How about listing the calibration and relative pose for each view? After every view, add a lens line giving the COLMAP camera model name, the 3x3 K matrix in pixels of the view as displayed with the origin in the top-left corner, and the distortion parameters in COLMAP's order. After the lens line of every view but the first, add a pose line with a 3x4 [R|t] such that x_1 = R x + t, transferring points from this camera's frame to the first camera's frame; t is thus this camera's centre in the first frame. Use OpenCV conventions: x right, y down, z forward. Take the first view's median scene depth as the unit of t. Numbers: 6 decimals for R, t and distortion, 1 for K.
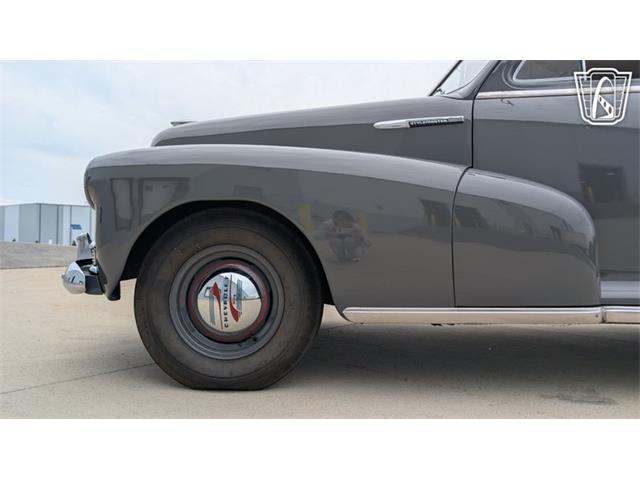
lens RADIAL K [[469.2, 0, 319.7], [0, 469.2, 232.3], [0, 0, 1]] dist [0.025629, -0.023903]
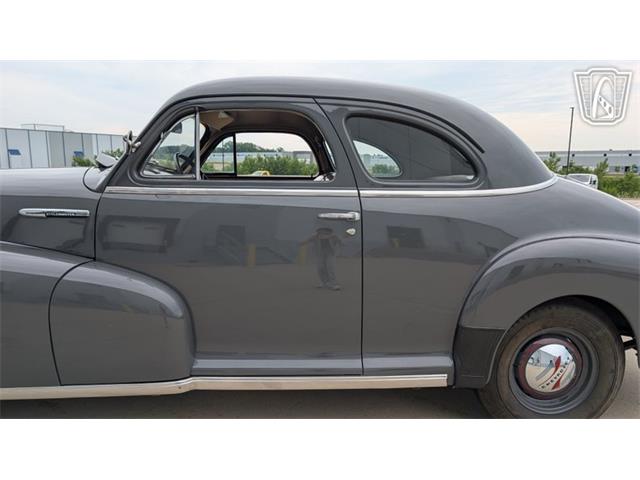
lens RADIAL K [[469.2, 0, 320.7], [0, 469.2, 245.6], [0, 0, 1]] dist [0.025629, -0.023903]
pose [[0.996379, -0.015370, 0.083618, 0.782221], [-0.000412, 0.982638, 0.185533, -0.382681], [-0.085018, -0.184896, 0.979074, -0.161298]]
